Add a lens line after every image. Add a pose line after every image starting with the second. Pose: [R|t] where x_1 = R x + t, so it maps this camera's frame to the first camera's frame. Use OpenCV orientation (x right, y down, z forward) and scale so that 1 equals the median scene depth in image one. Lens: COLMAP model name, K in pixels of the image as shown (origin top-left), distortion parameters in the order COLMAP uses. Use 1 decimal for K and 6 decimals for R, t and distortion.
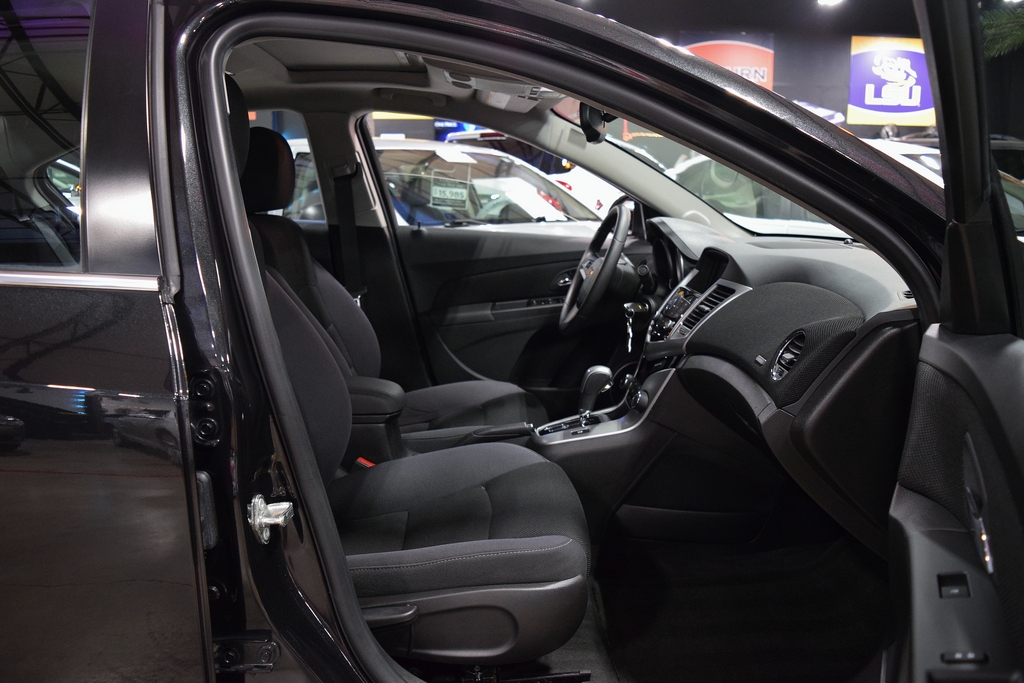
lens RADIAL K [[794.5, 0, 514.7], [0, 794.5, 338.6], [0, 0, 1]] dist [-0.091616, 0.015680]
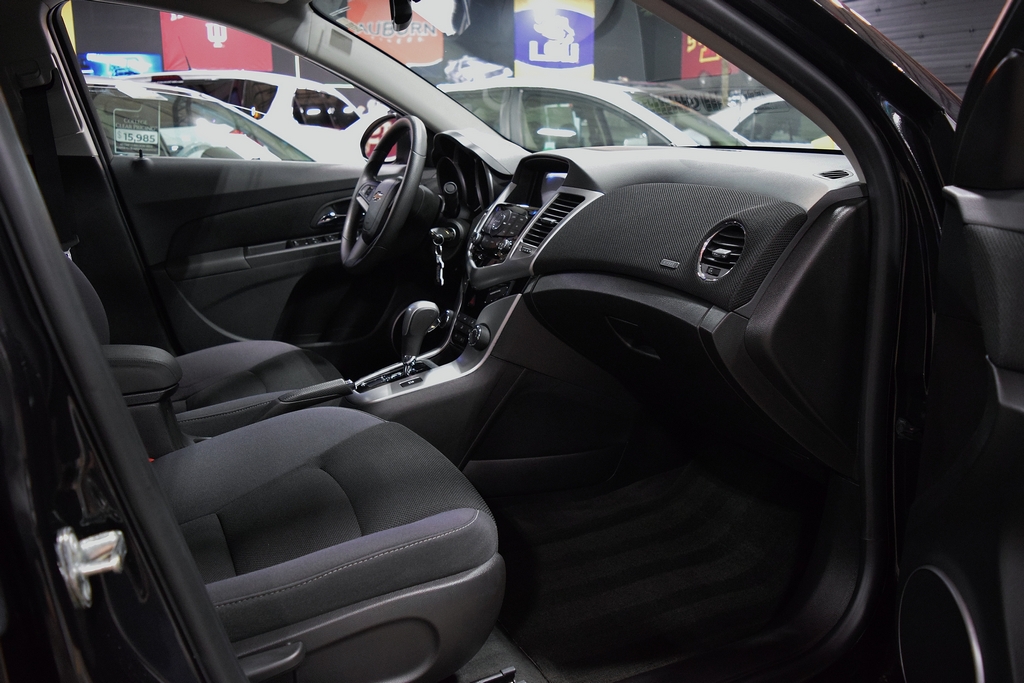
lens RADIAL K [[794.5, 0, 514.7], [0, 794.5, 338.6], [0, 0, 1]] dist [-0.091616, 0.015680]
pose [[0.918719, -0.100732, 0.381848, -0.119950], [0.082360, 0.994533, 0.064201, 0.026791], [-0.386227, -0.027534, 0.921993, 0.186702]]
